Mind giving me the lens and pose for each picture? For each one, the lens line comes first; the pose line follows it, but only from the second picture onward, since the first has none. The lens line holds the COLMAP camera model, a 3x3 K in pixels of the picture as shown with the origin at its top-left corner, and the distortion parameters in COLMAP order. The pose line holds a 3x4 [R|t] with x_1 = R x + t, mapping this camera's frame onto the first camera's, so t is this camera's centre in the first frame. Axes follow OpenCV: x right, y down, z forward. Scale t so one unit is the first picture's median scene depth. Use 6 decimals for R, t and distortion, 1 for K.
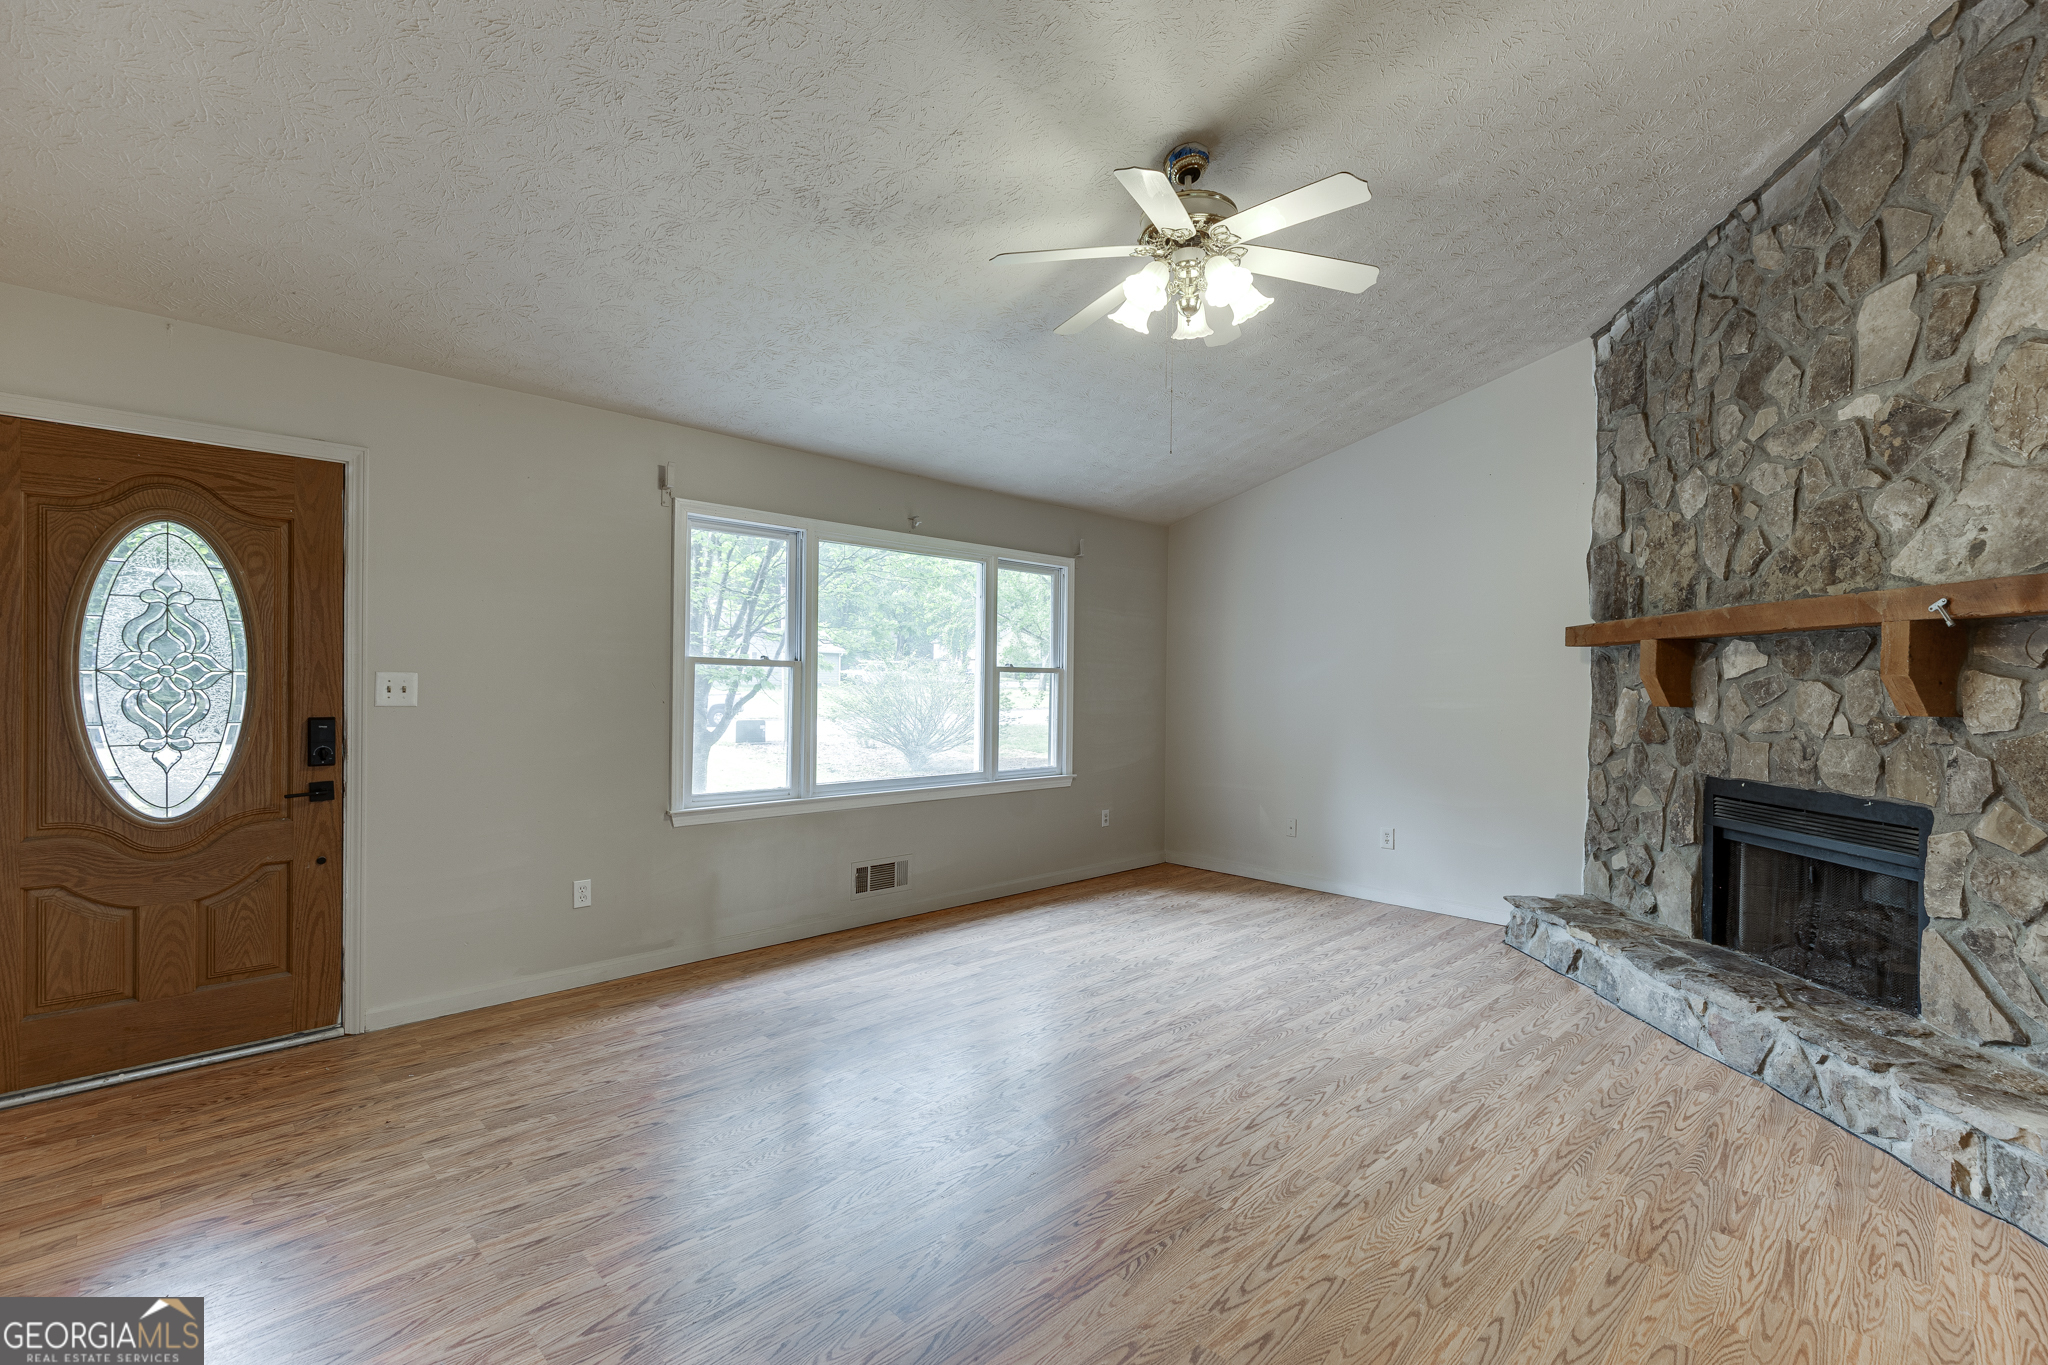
lens RADIAL K [[907.5, 0, 1039.6], [0, 907.5, 686.7], [0, 0, 1]] dist [0.003716, -0.000697]
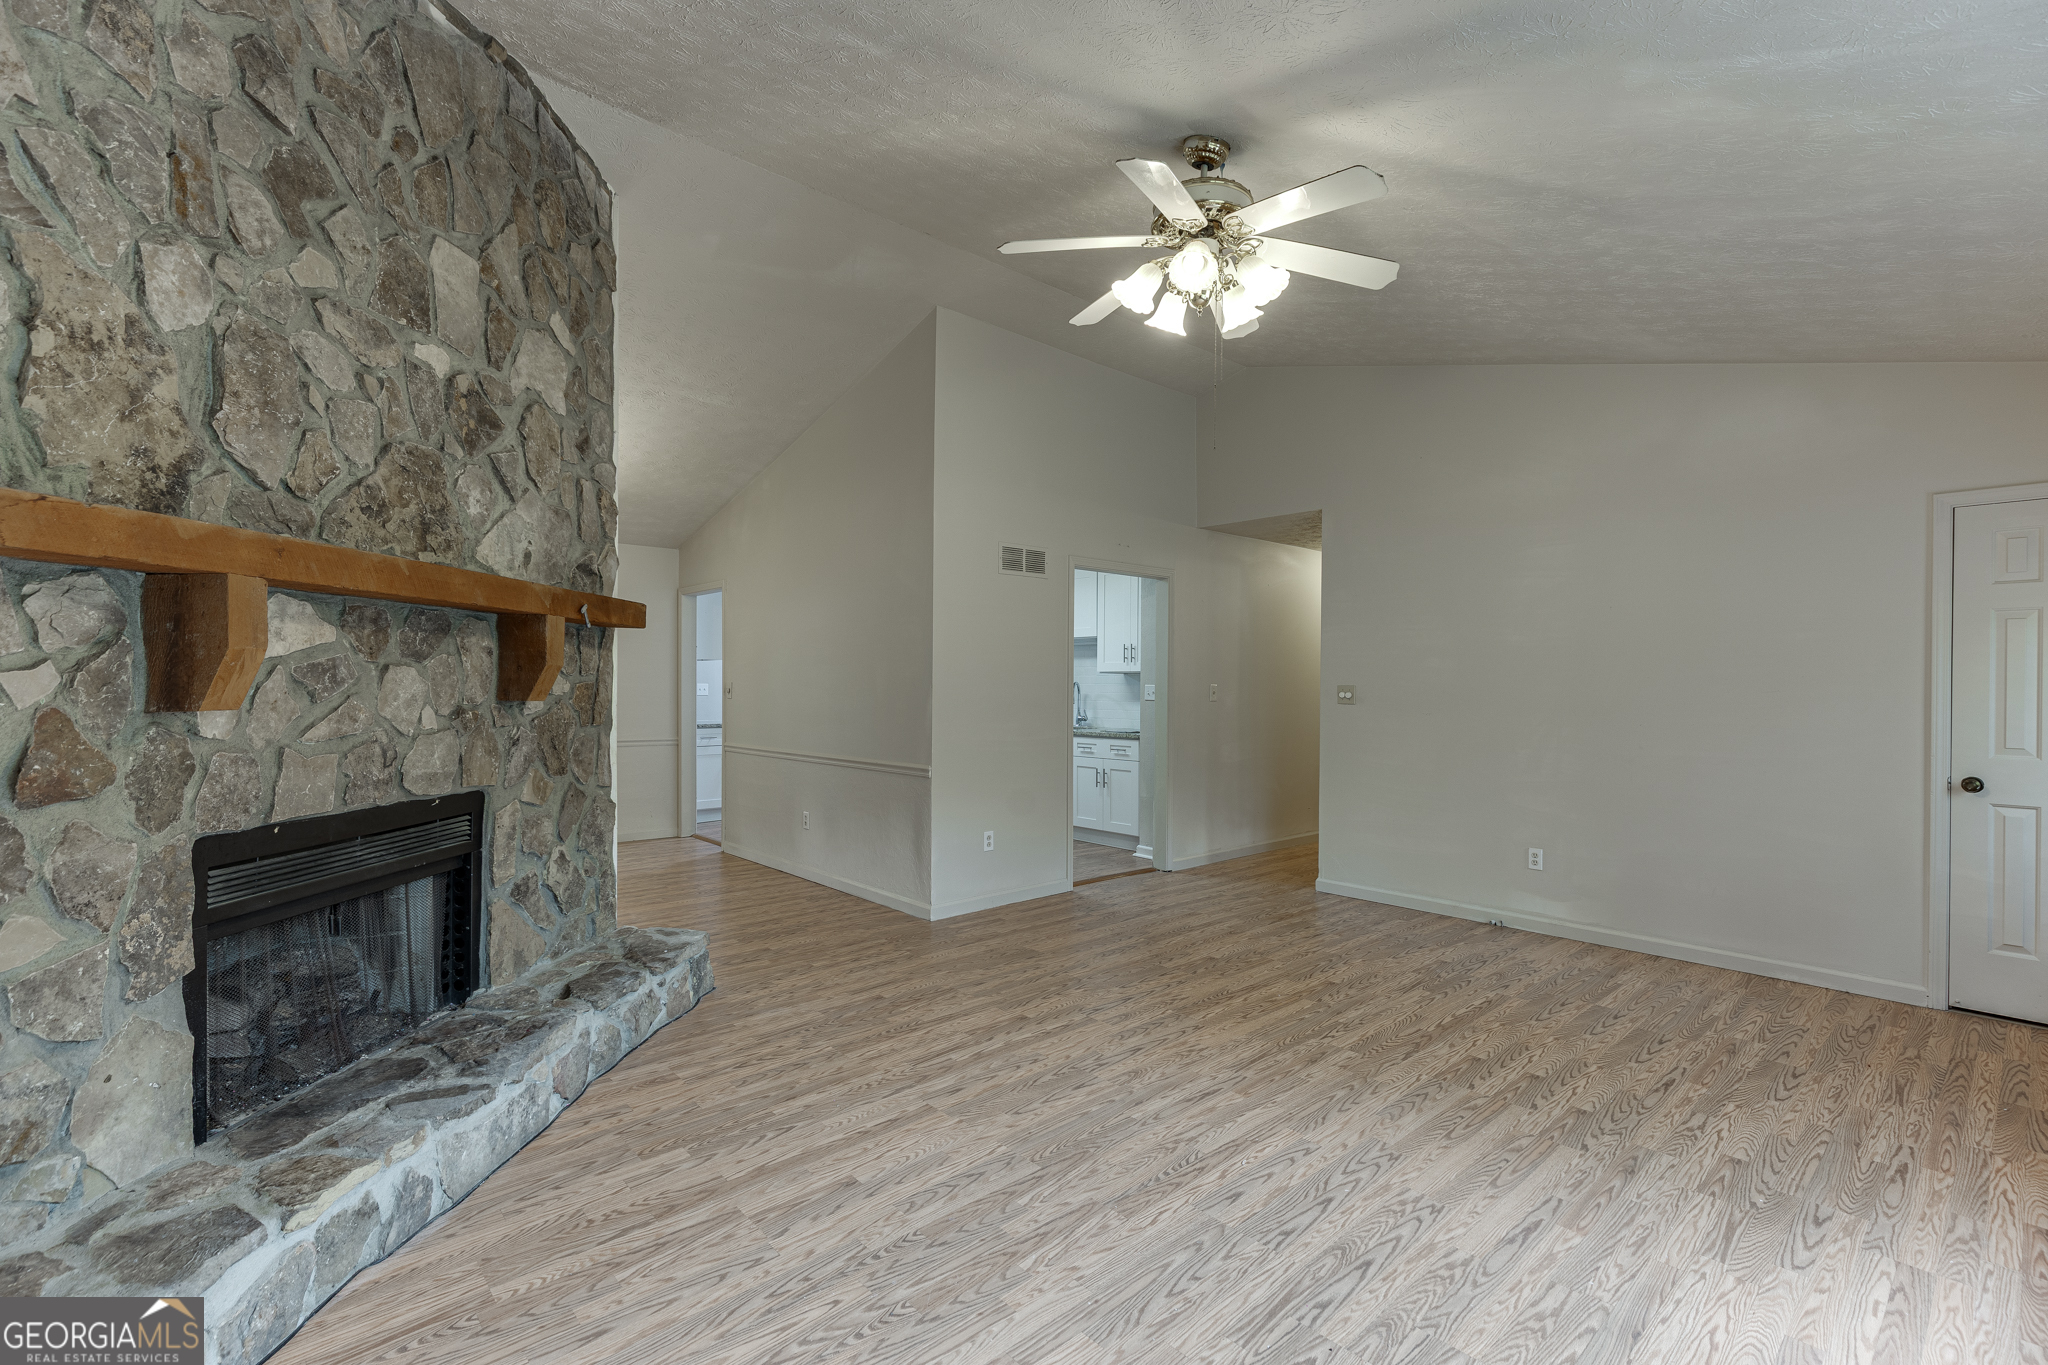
lens RADIAL K [[918.2, 0, 1045.2], [0, 918.2, 687.5], [0, 0, 1]] dist [0.006705, -0.000591]
pose [[-0.999182, -0.018601, 0.035916, 0.263905], [-0.018317, 0.999798, 0.008213, -0.004102], [-0.036062, 0.007549, -0.999321, 1.835161]]
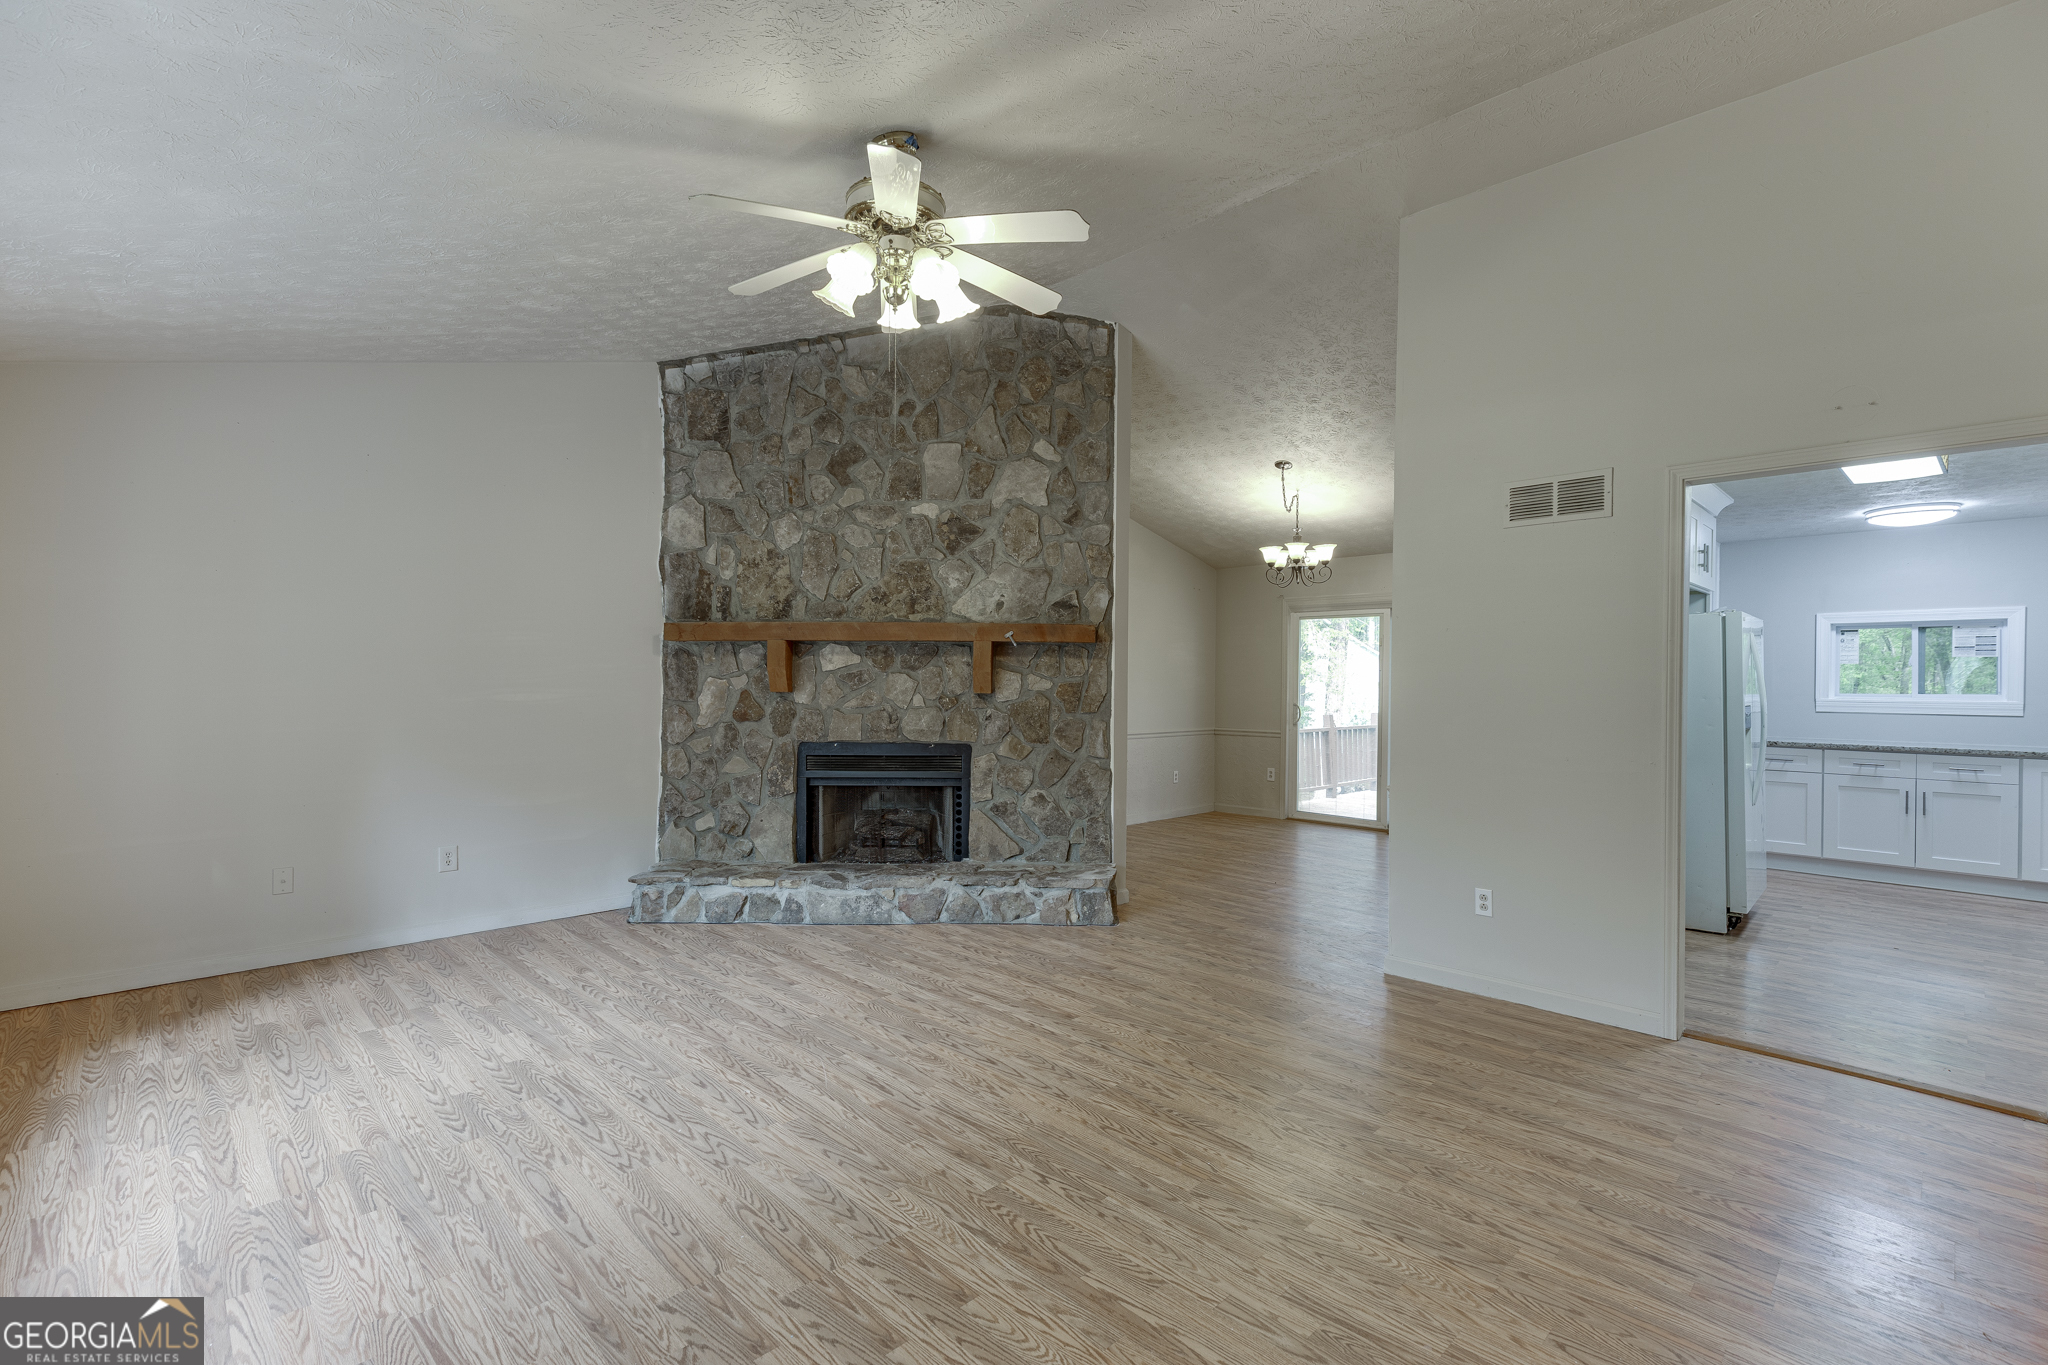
lens RADIAL K [[915.3, 0, 1030.9], [0, 915.3, 687.7], [0, 0, 1]] dist [0.005433, -0.001055]
pose [[0.006228, -0.019757, 0.999785, -0.765189], [-0.002209, 0.999802, 0.019771, -0.013477], [-0.999978, -0.002332, 0.006183, 0.779382]]
